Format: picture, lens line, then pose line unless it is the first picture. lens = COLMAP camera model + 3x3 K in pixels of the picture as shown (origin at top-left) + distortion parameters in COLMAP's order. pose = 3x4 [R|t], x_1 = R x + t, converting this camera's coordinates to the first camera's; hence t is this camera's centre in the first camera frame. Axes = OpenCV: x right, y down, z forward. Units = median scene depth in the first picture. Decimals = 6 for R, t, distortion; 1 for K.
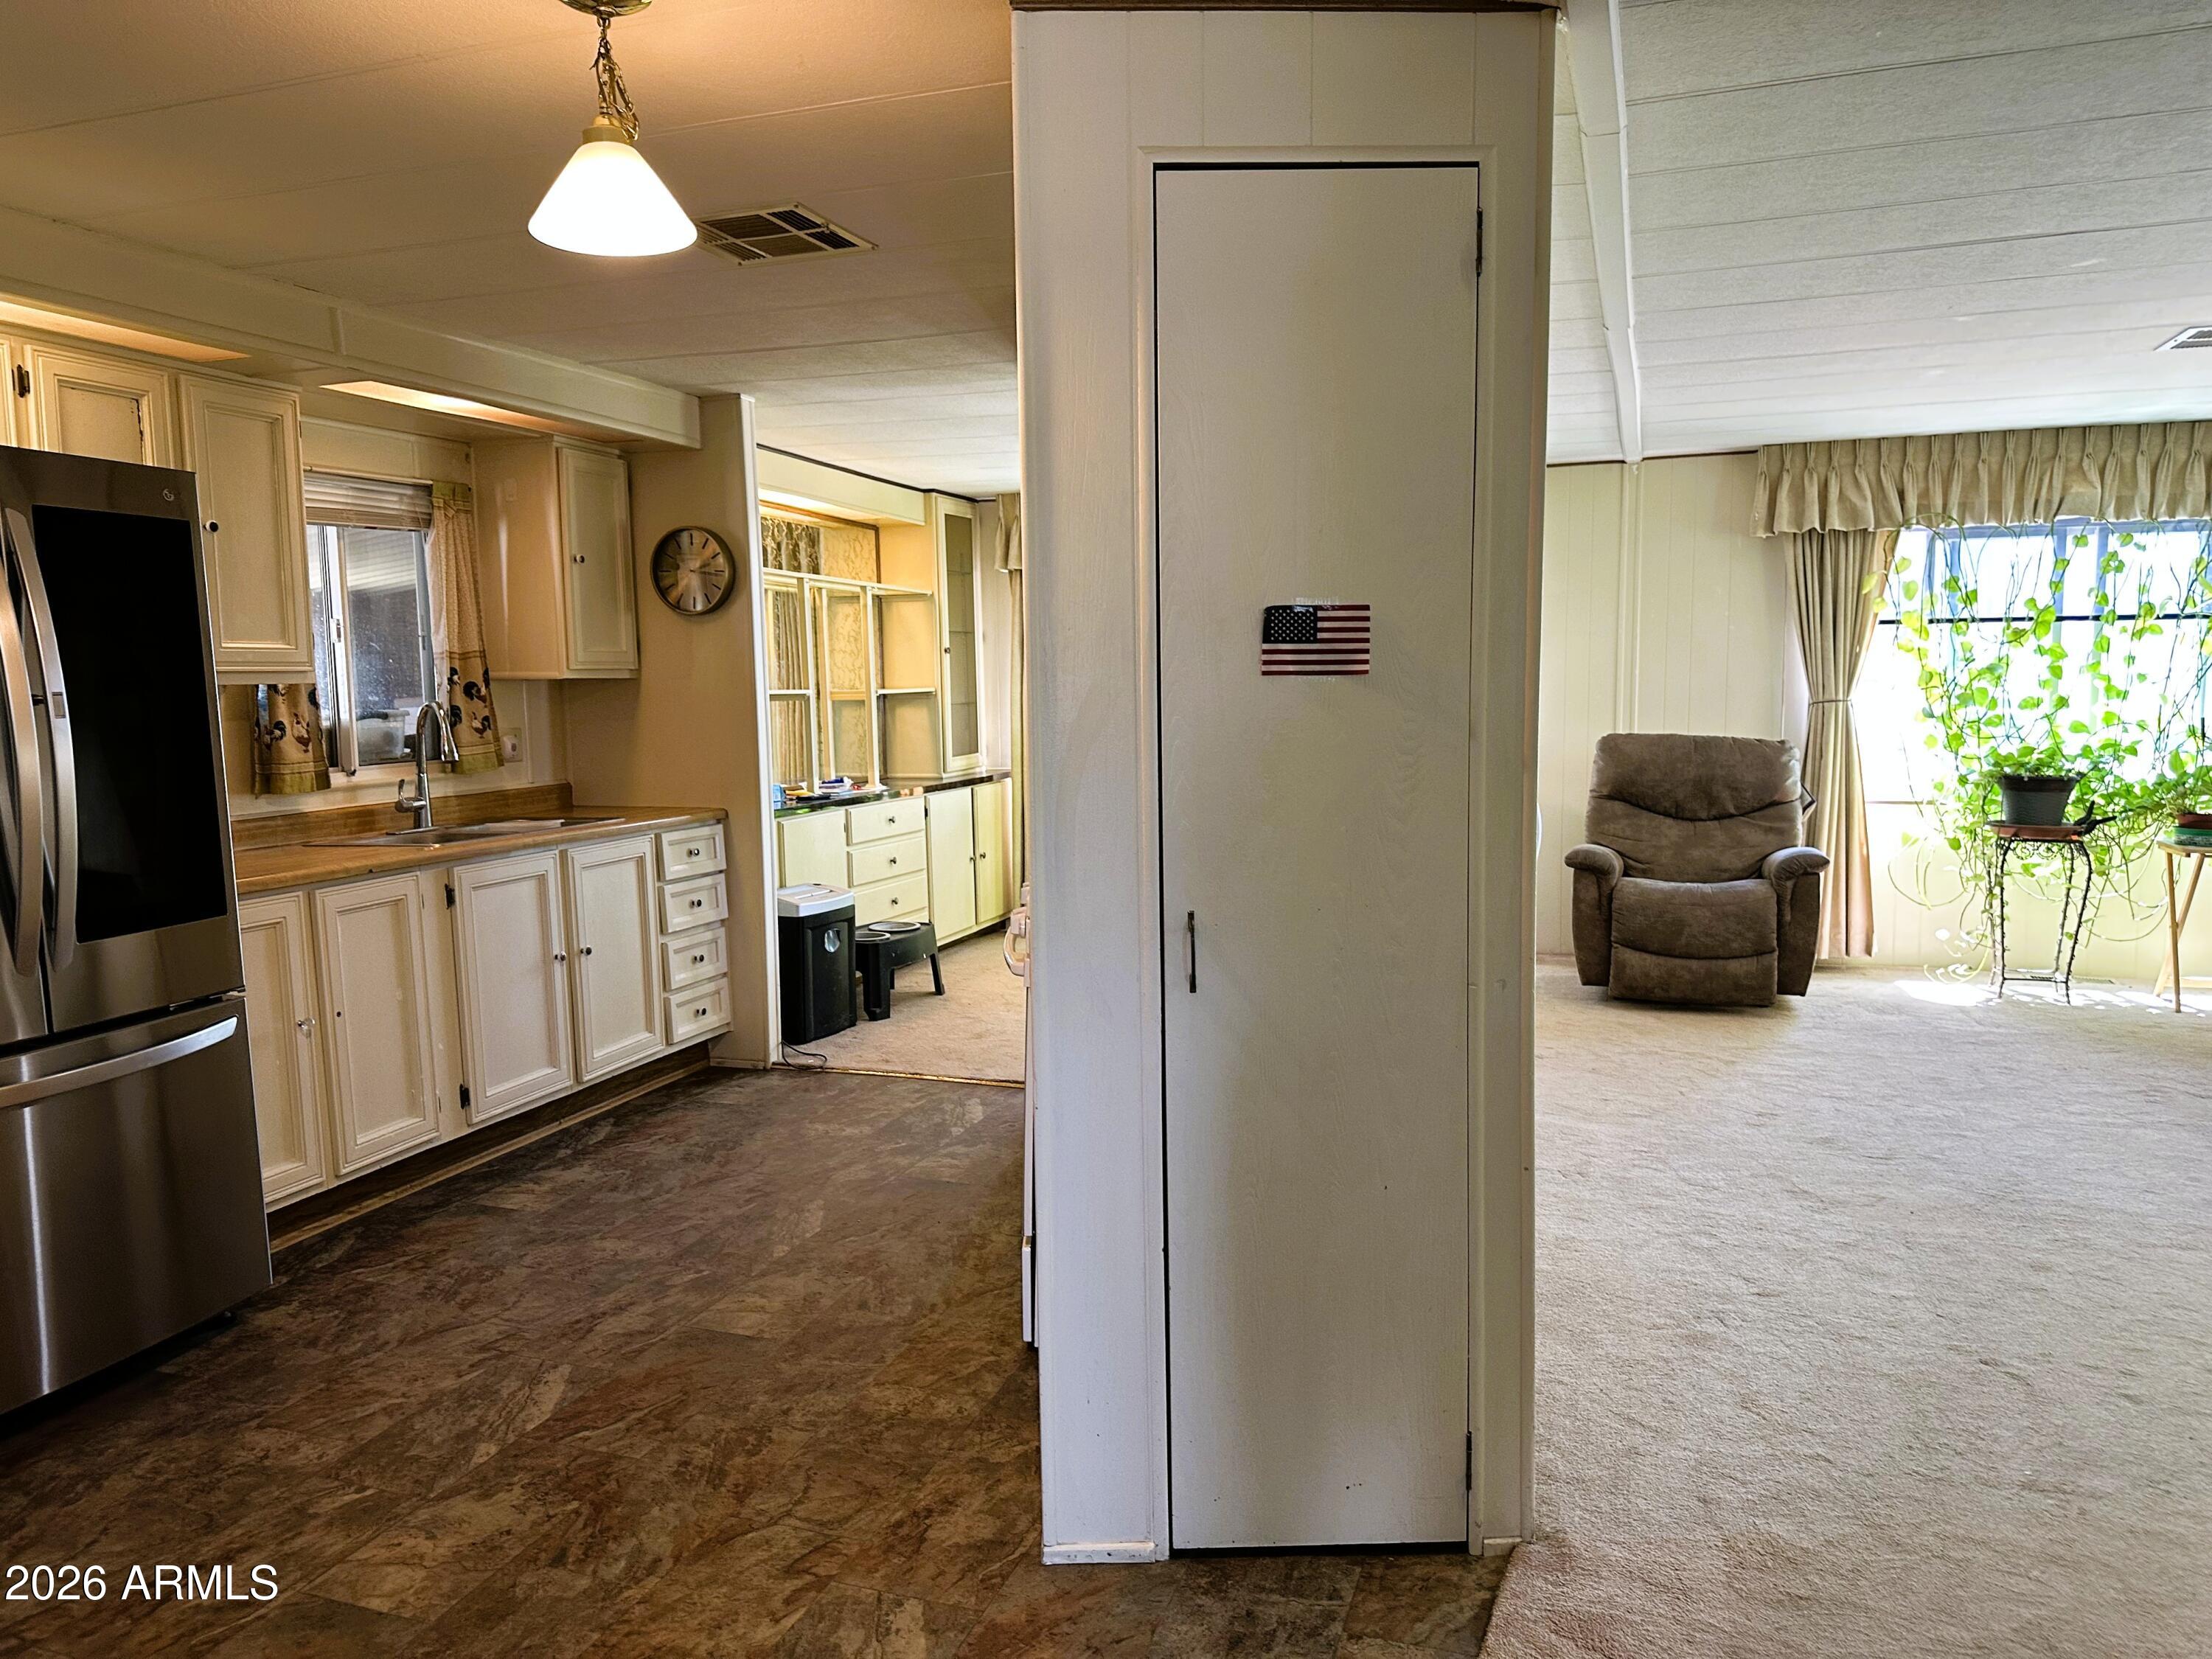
lens RADIAL K [[1580.5, 0, 1100.0], [0, 1580.5, 838.7], [0, 0, 1]] dist [0.029246, -0.041489]
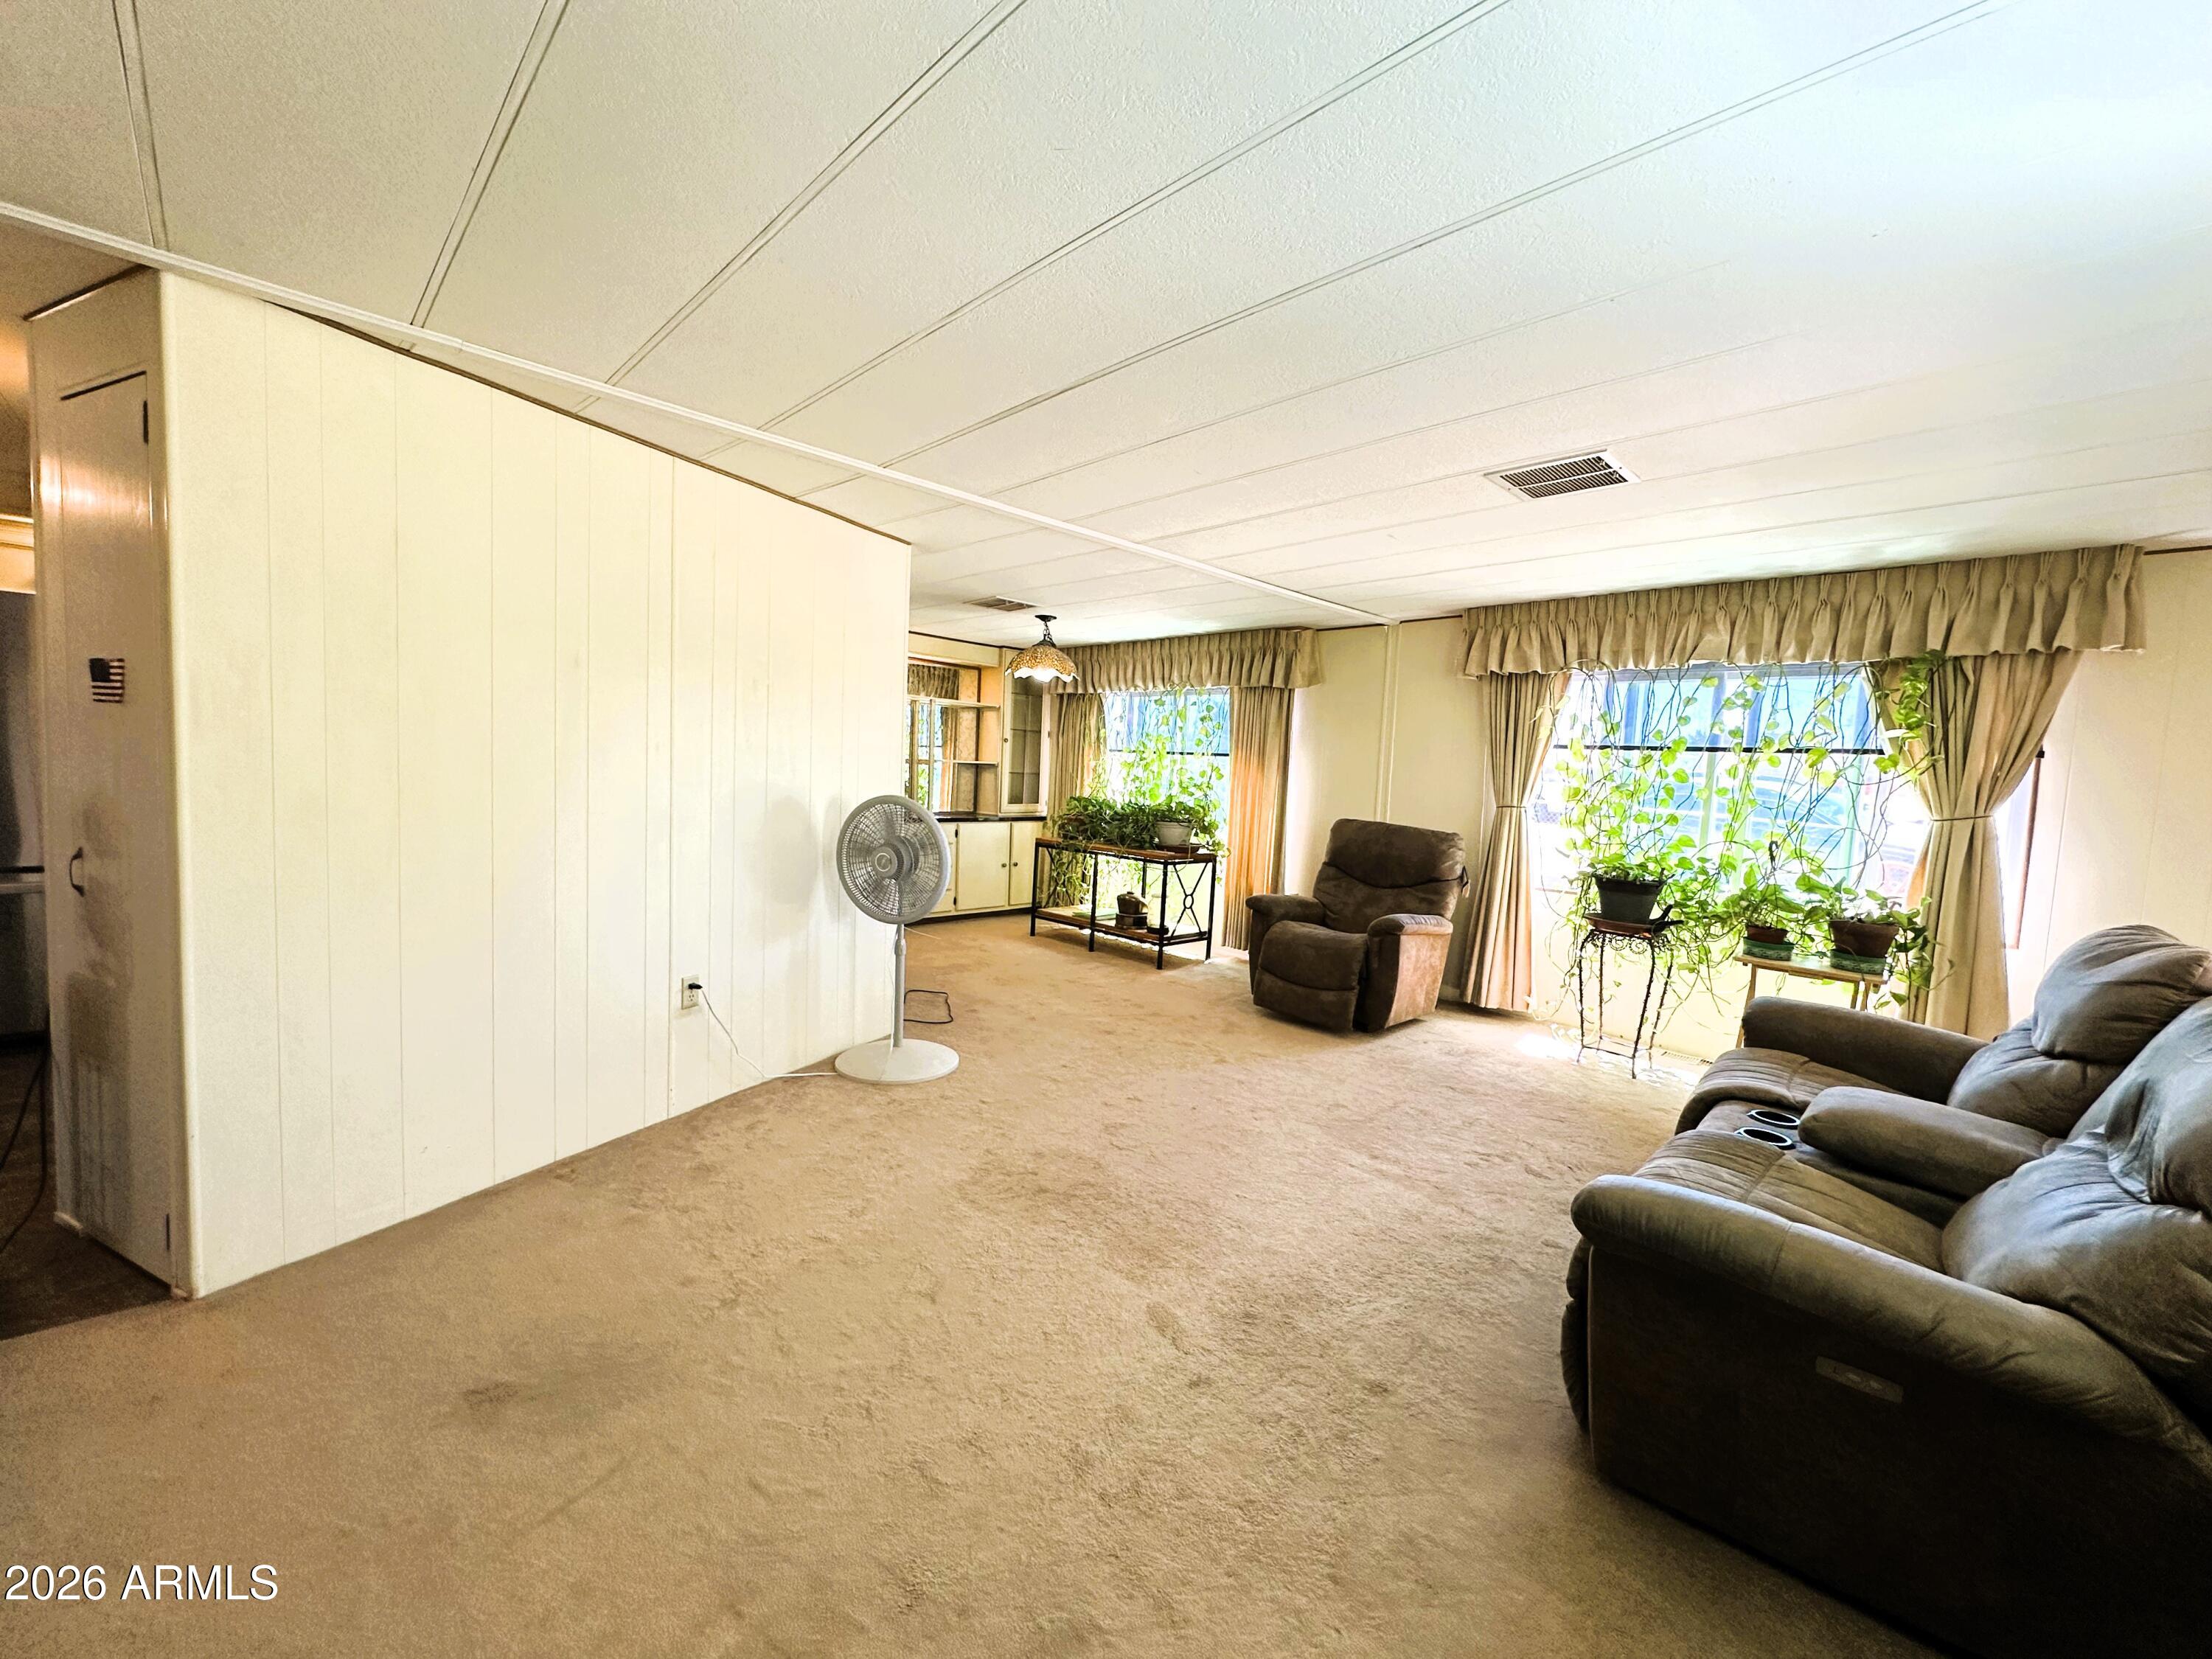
lens RADIAL K [[883.7, 0, 1106.7], [0, 883.7, 829.4], [0, 0, 1]] dist [-0.003835, -0.000471]
pose [[0.892024, 0.083748, -0.444161, 0.750242], [-0.102248, 0.994599, -0.017813, -0.034949], [0.440270, 0.061304, 0.895770, 0.342467]]
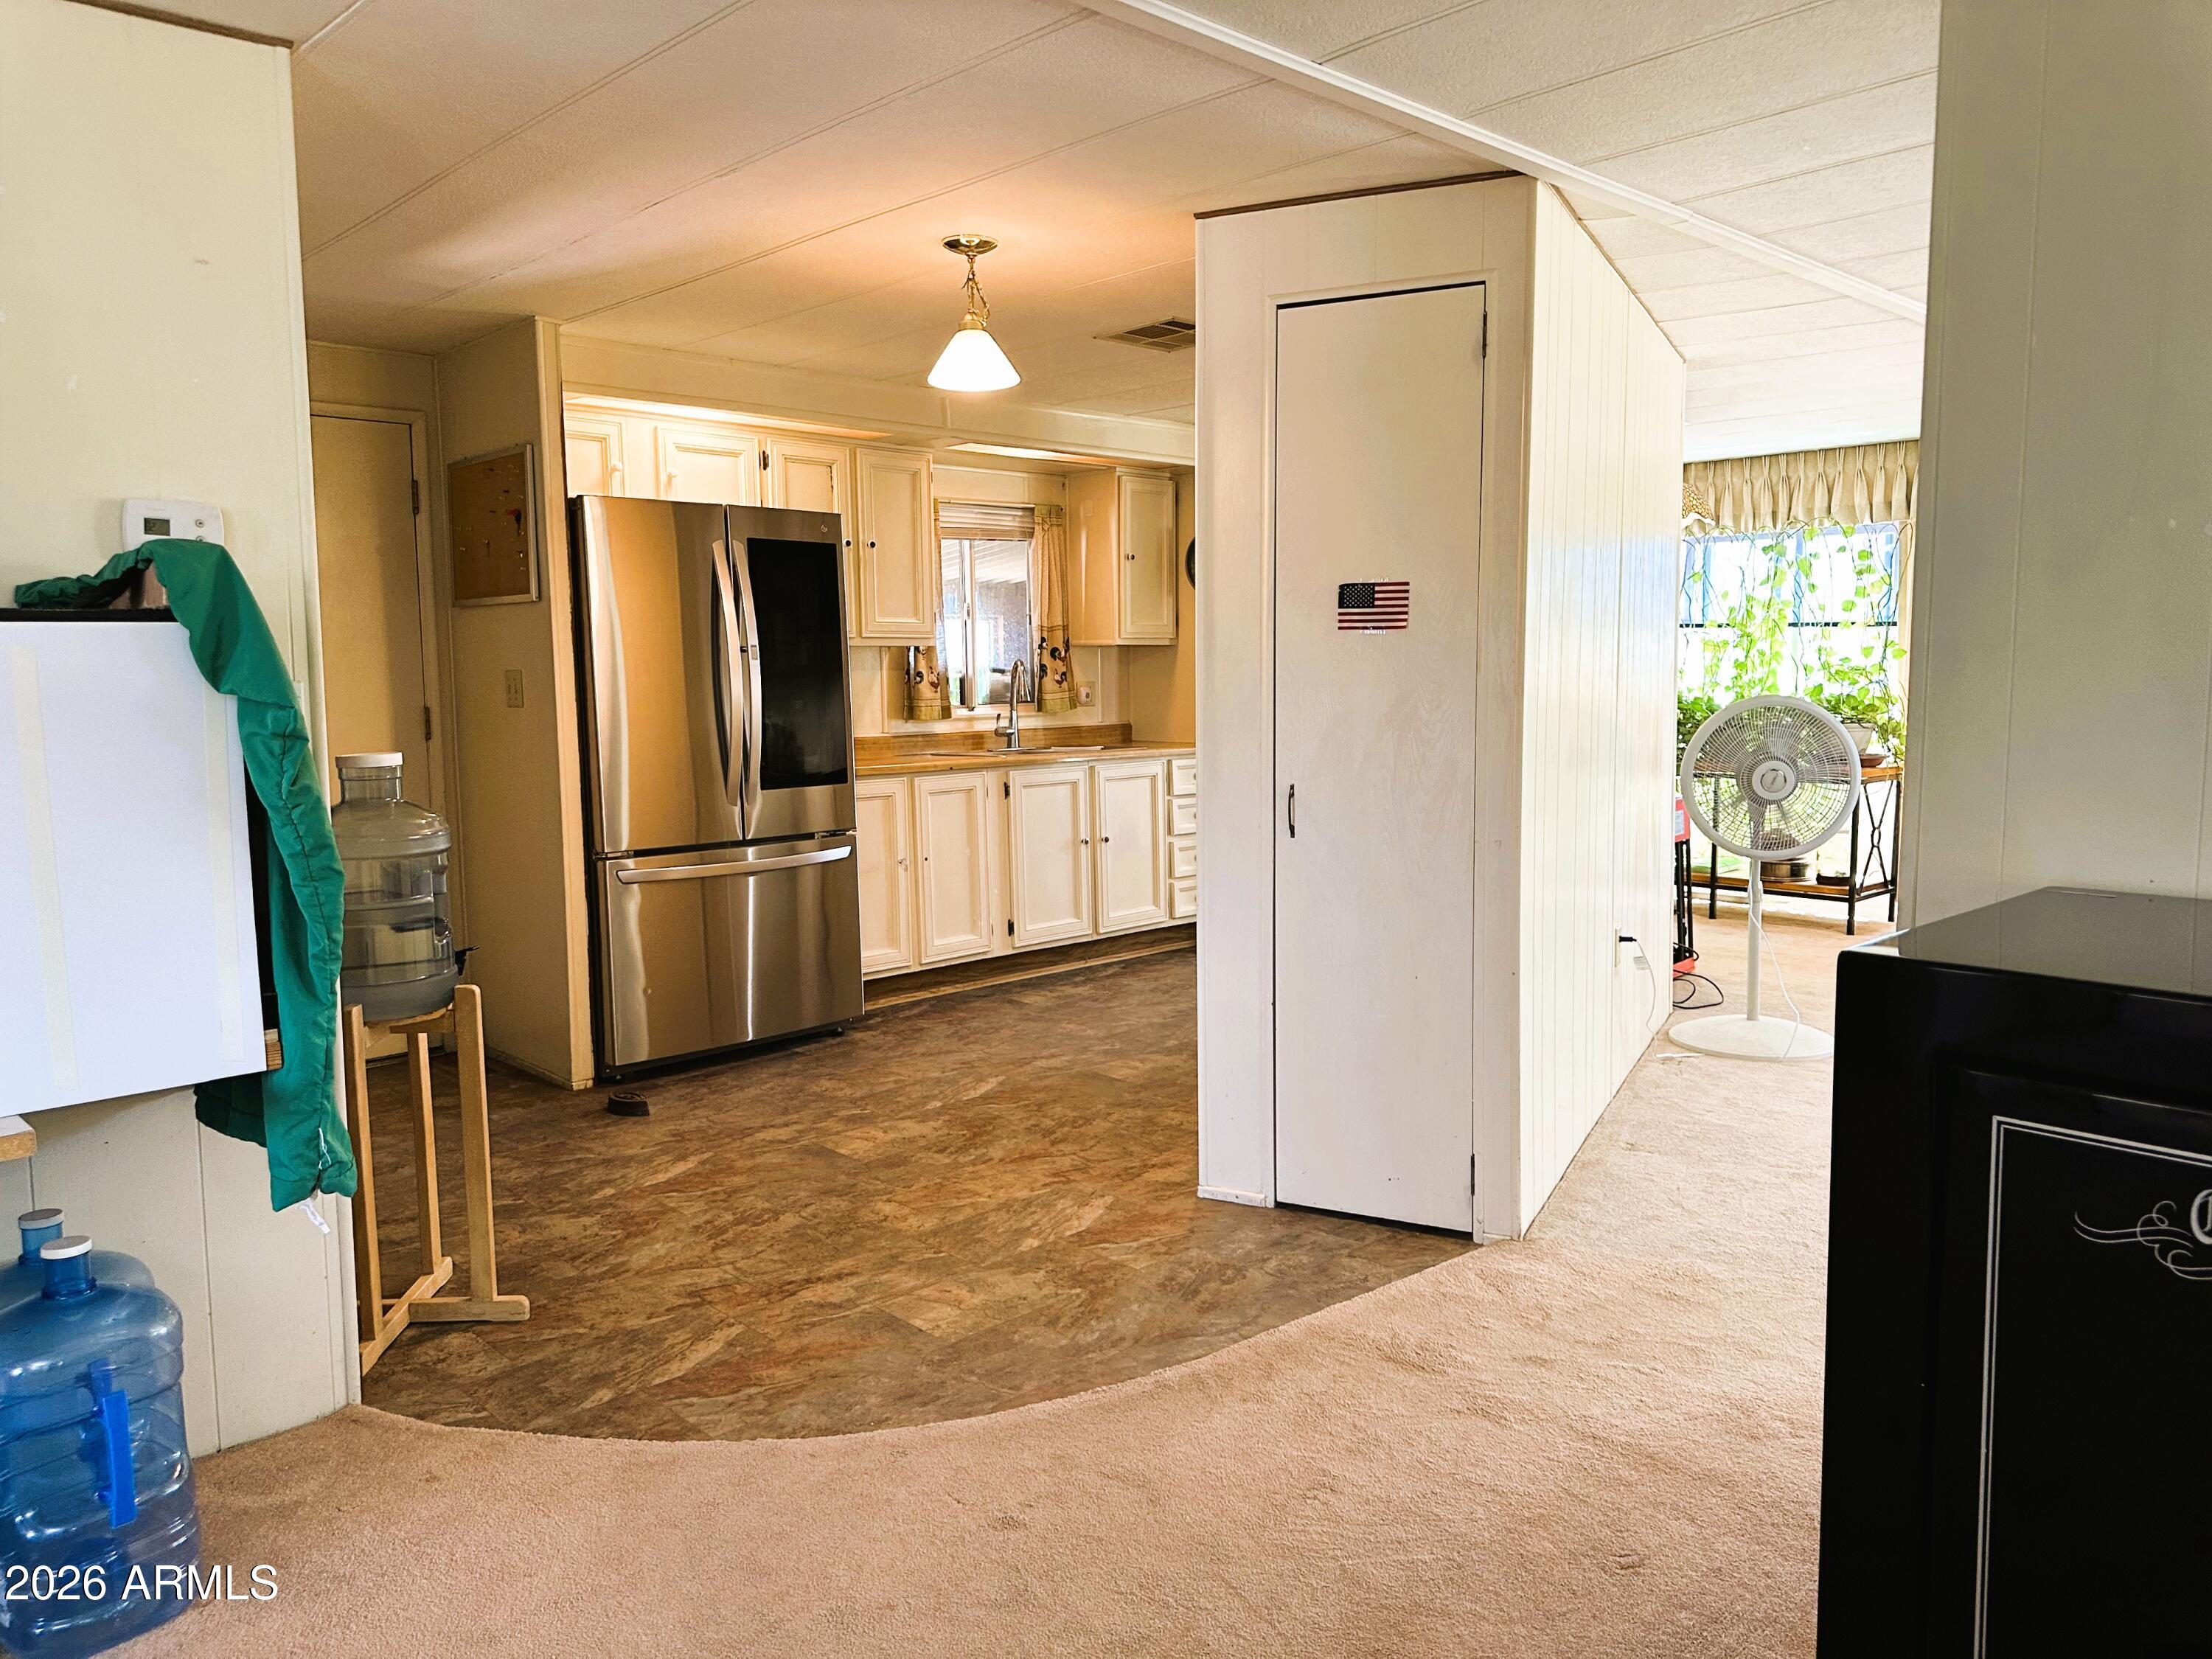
lens RADIAL K [[1580.5, 0, 1137.1], [0, 1580.5, 844.9], [0, 0, 1]] dist [0.029246, -0.041489]
pose [[0.894000, 0.055117, -0.444664, 0.327510], [-0.048299, 0.998477, 0.026659, 0.038645], [0.445456, -0.002356, 0.895301, -0.240079]]
